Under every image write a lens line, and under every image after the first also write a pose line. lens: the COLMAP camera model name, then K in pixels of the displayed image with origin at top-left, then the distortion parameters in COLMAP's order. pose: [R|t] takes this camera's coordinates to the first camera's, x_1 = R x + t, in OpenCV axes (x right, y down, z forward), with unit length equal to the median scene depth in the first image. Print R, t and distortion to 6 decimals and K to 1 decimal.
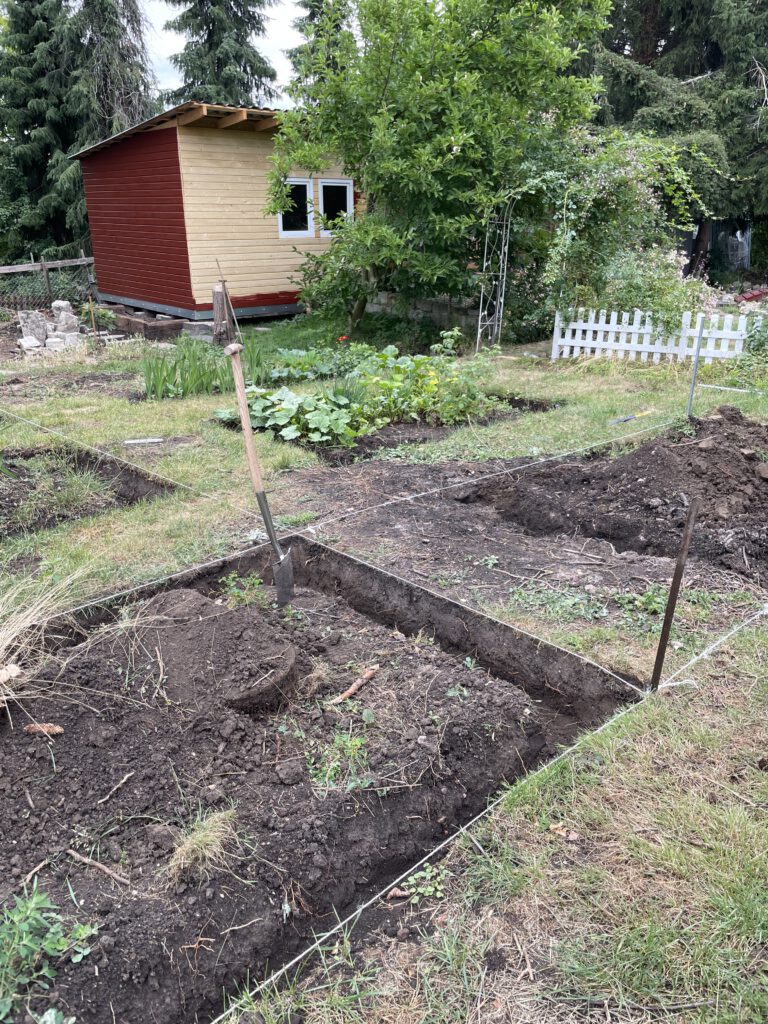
lens RADIAL K [[775.6, 0, 384.0], [0, 775.6, 512.0], [0, 0, 1]] dist [0.098744, -0.139624]
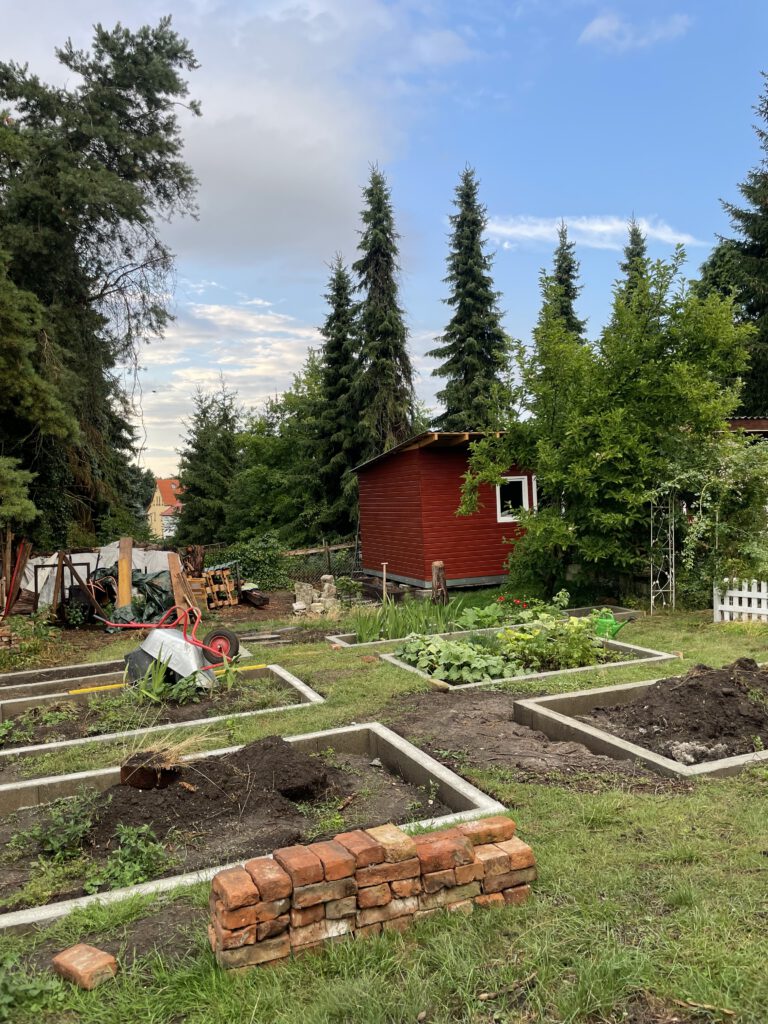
lens RADIAL K [[777.2, 0, 380.6], [0, 777.2, 512.4], [0, 0, 1]] dist [0.078217, -0.115224]
pose [[0.934473, -0.044724, -0.353213, 0.131393], [-0.075071, 0.945023, -0.318269, 0.033368], [0.348028, 0.323930, 0.879742, -0.140211]]
